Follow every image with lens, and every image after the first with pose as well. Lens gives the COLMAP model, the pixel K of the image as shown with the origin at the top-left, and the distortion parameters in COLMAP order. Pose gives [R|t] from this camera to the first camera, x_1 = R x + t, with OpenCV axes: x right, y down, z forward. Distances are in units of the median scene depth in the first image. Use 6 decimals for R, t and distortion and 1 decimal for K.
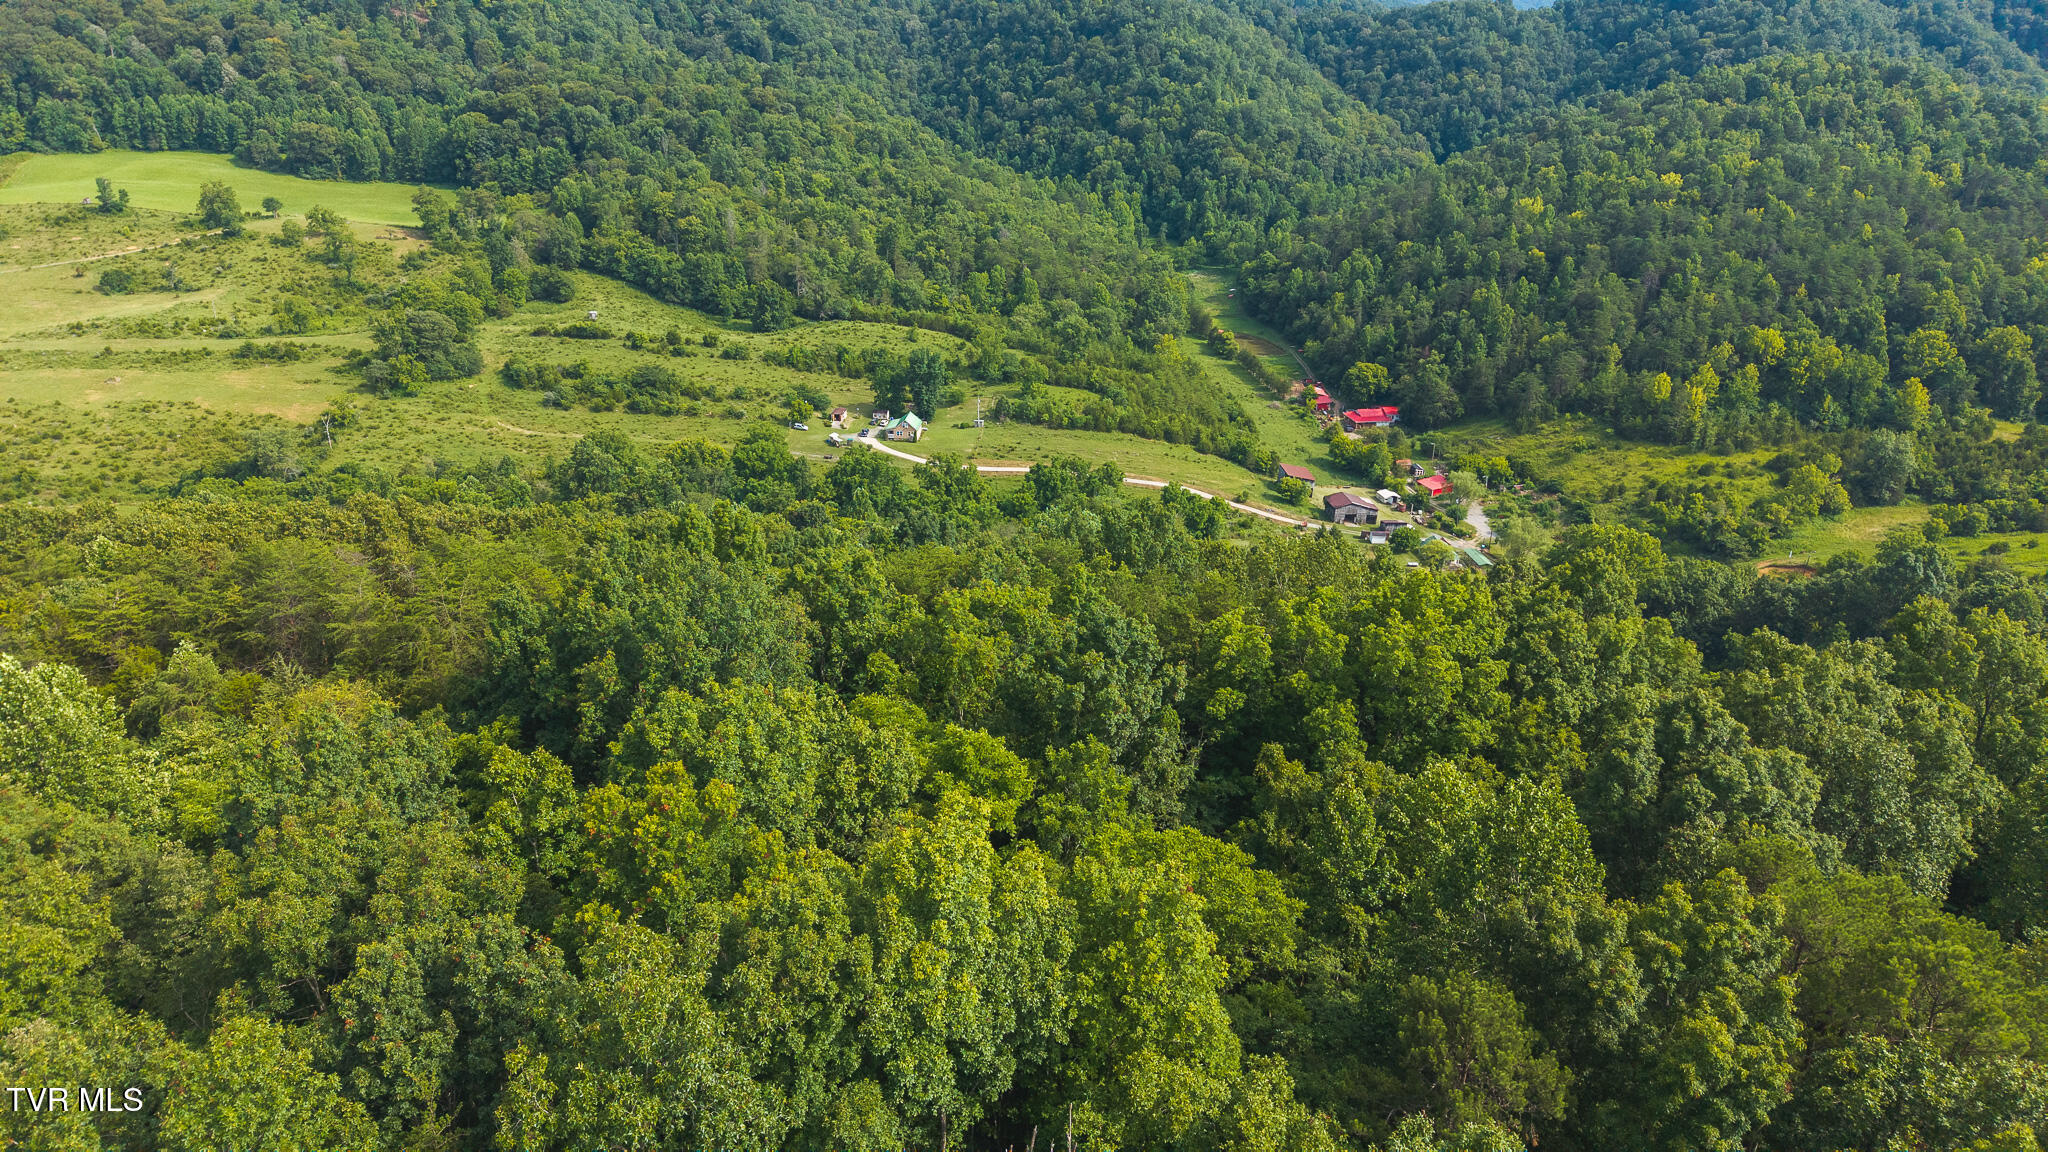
lens RADIAL K [[1438.1, 0, 1024.0], [0, 1438.1, 576.0], [0, 0, 1]] dist [0.035923, 0.003890]
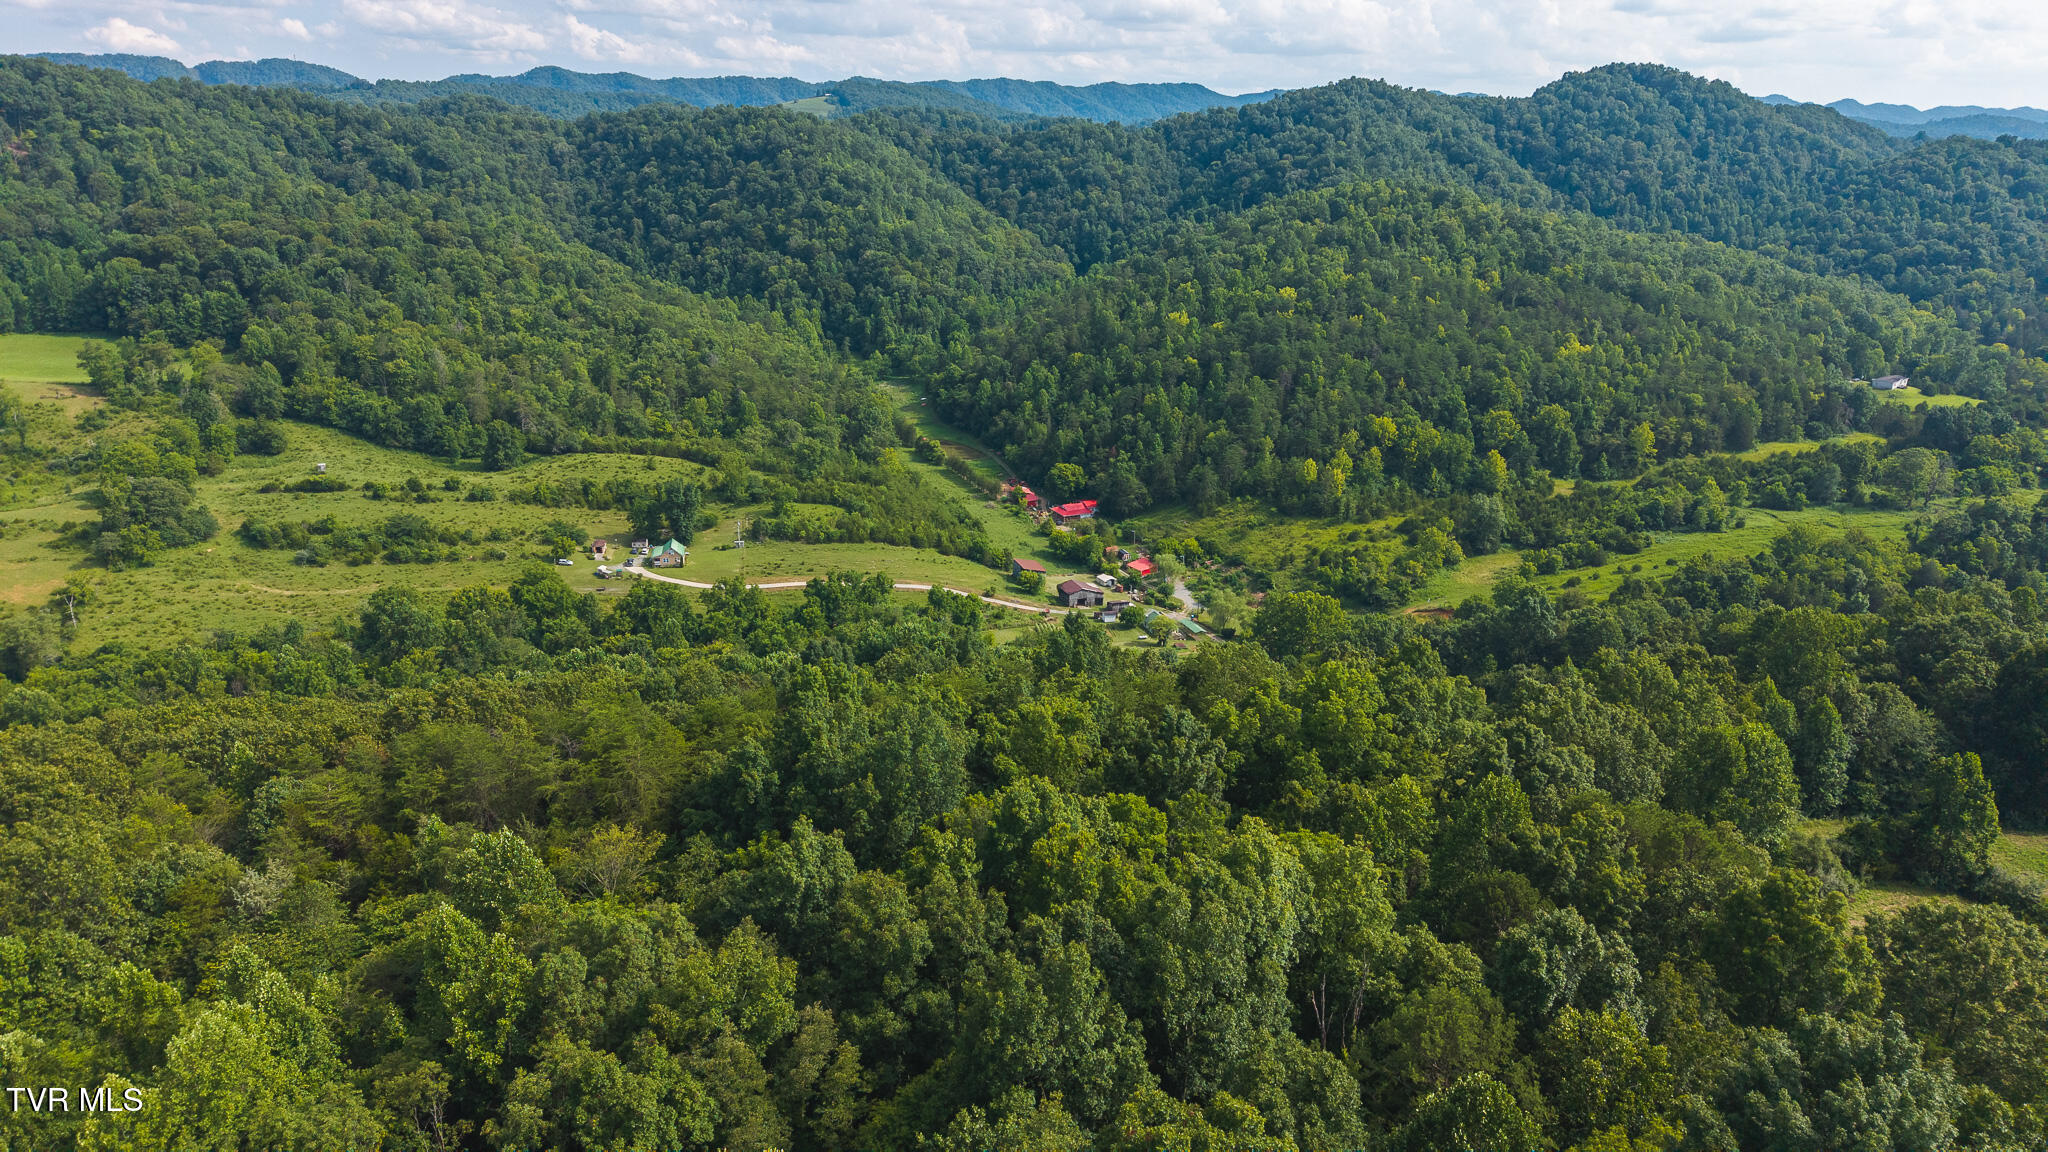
lens RADIAL K [[1439.5, 0, 1024.0], [0, 1439.5, 576.0], [0, 0, 1]] dist [0.117347, -0.095870]
pose [[0.964450, -0.086585, 0.249680, -0.083275], [0.100498, 0.993986, -0.043501, -0.012017], [-0.244412, 0.067047, 0.967351, -0.086219]]
